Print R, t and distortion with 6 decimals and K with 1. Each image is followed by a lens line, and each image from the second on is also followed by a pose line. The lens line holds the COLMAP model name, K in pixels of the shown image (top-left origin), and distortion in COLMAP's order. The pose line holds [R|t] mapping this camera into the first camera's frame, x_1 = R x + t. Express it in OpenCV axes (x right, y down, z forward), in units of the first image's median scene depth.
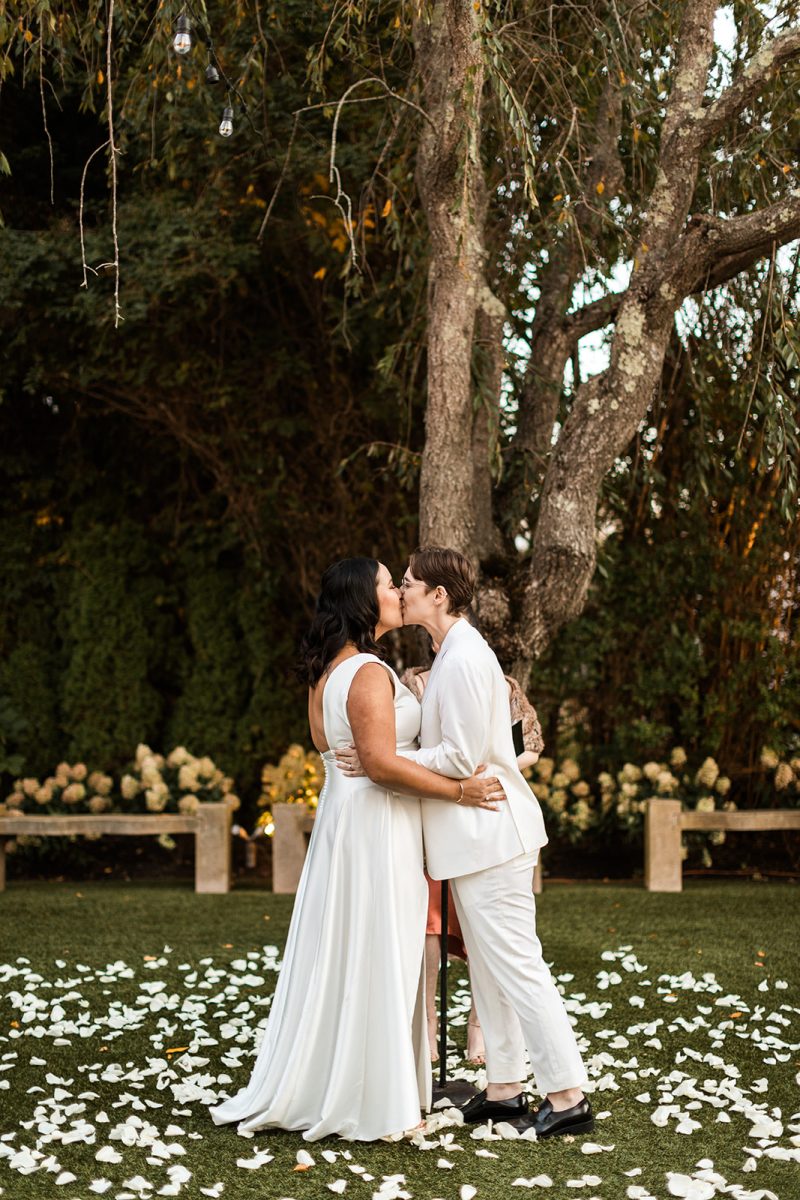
lens RADIAL K [[2134.4, 0, 344.4], [0, 2134.4, 600.9], [0, 0, 1]] dist [0.040382, -0.012877]
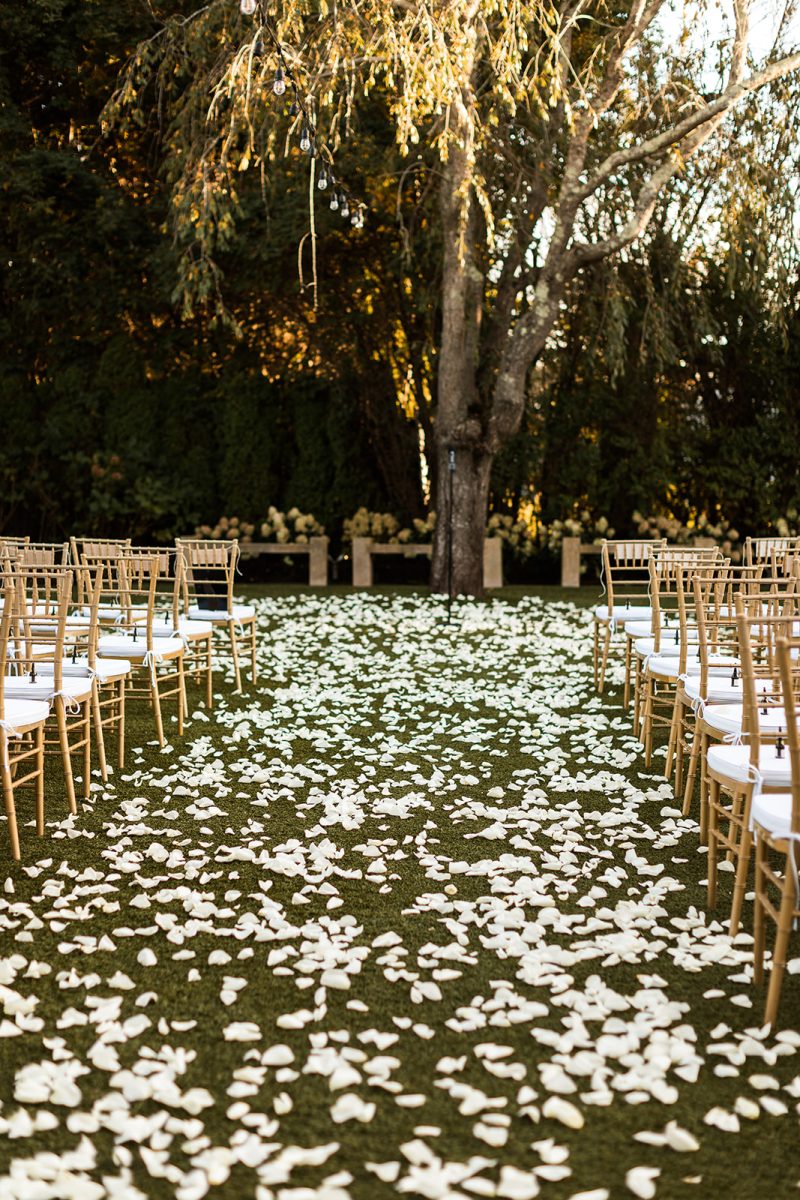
lens RADIAL K [[1814.5, 0, 400.0], [0, 1814.5, 600.0], [0, 0, 1]] dist [0.050460, -0.044384]
pose [[0.999779, 0.010580, 0.018189, -0.018833], [-0.012345, 0.994924, 0.099870, -0.004136], [-0.017040, -0.100072, 0.994834, -0.459809]]
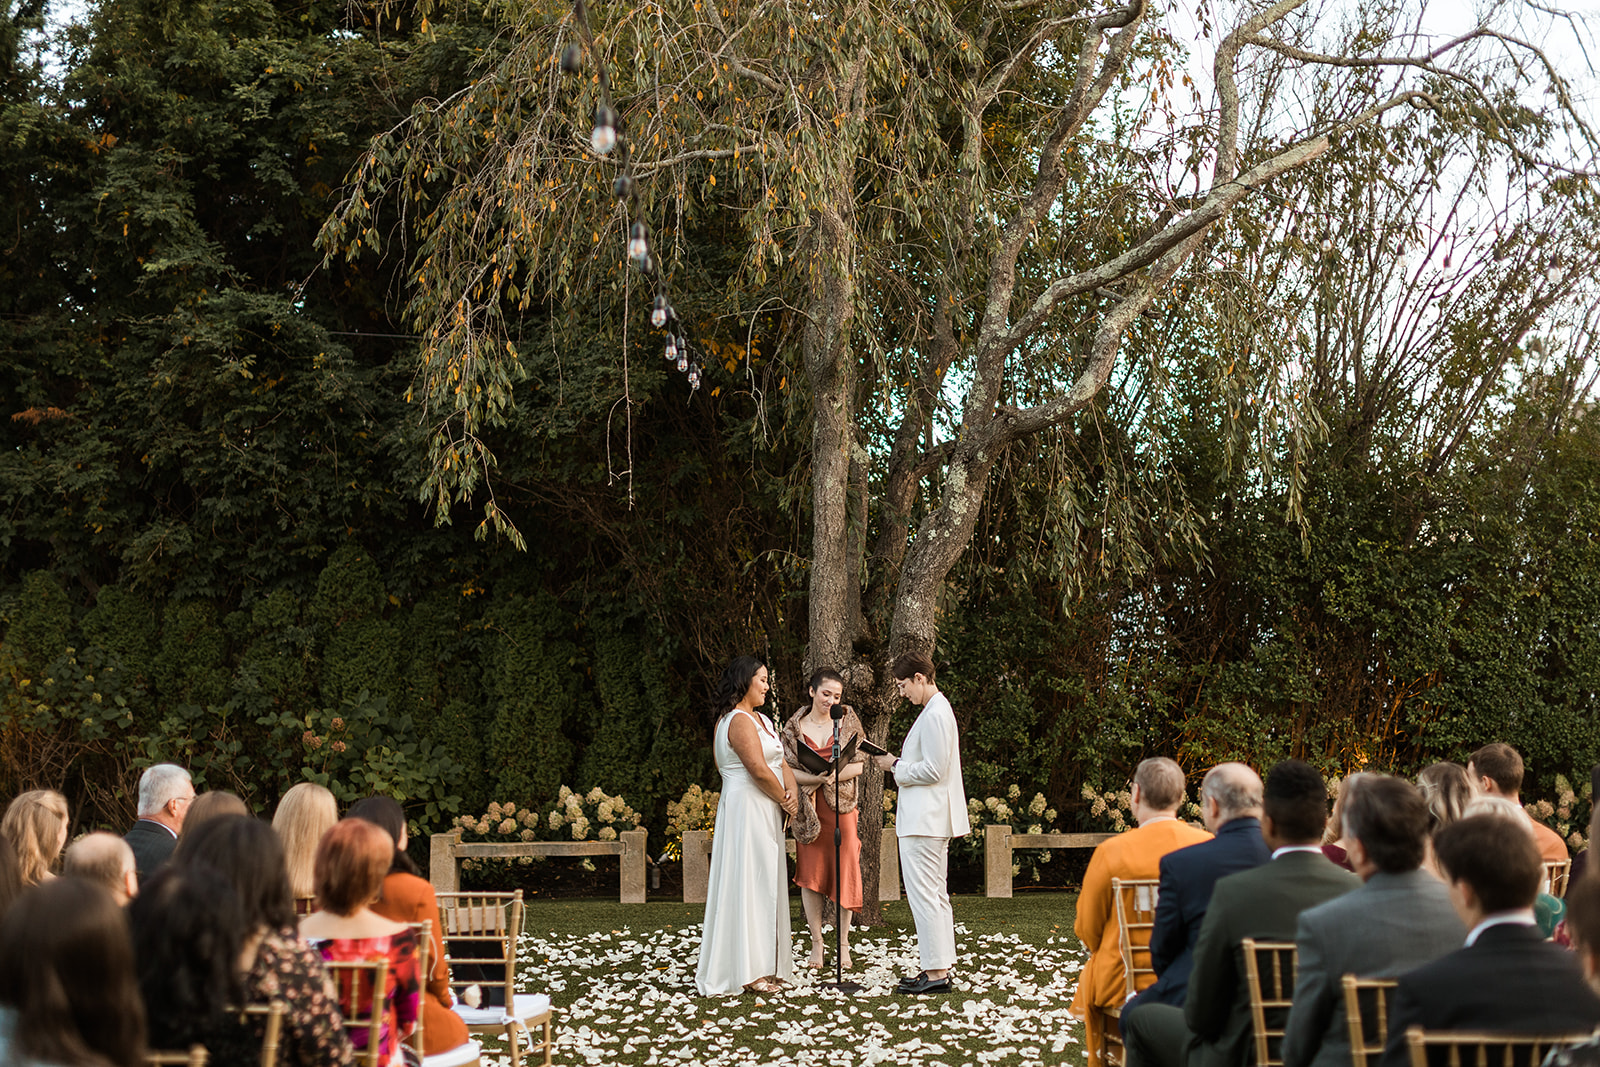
lens RADIAL K [[2419.4, 0, 800.0], [0, 2419.4, 533.5], [0, 0, 1]] dist [0.050460, -0.044384]
pose [[0.998874, -0.001673, 0.047410, -0.028349], [0.003736, 0.999048, -0.043462, -0.013405], [-0.047292, 0.043590, 0.997930, -0.359777]]
